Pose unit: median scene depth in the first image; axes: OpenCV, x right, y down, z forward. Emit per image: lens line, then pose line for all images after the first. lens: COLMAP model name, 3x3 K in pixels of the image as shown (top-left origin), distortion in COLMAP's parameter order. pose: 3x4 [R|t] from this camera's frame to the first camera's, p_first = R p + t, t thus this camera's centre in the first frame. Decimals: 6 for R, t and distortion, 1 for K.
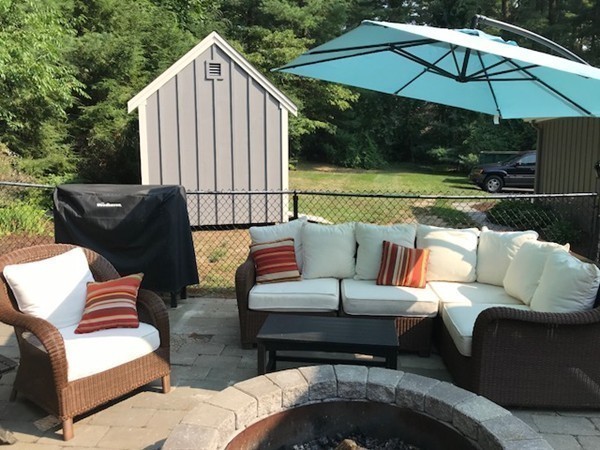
lens RADIAL K [[535.6, 0, 300.1], [0, 535.6, 226.0], [0, 0, 1]] dist [0.046687, 0.021100]
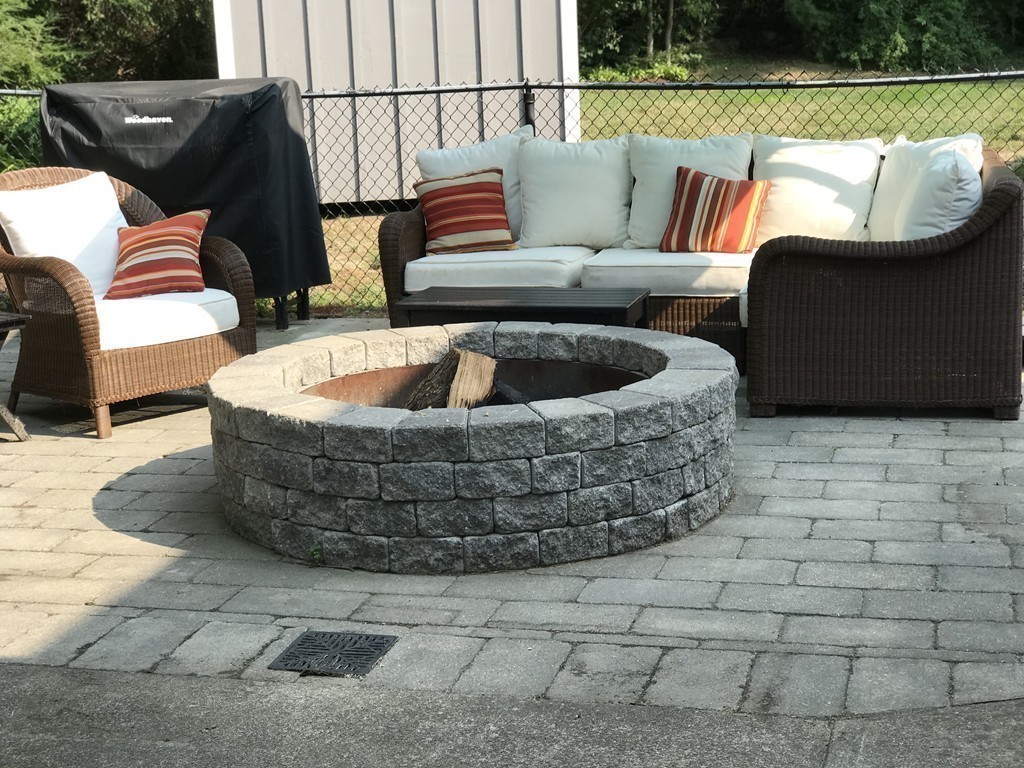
lens RADIAL K [[1834.6, 0, 511.2], [0, 1834.6, 383.1], [0, 0, 1]] dist [0.123300, 0.000000]
pose [[0.989570, -0.011078, -0.143627, 0.244763], [0.017566, 0.998878, 0.043988, 0.149905], [0.142979, -0.046052, 0.988654, -0.724136]]
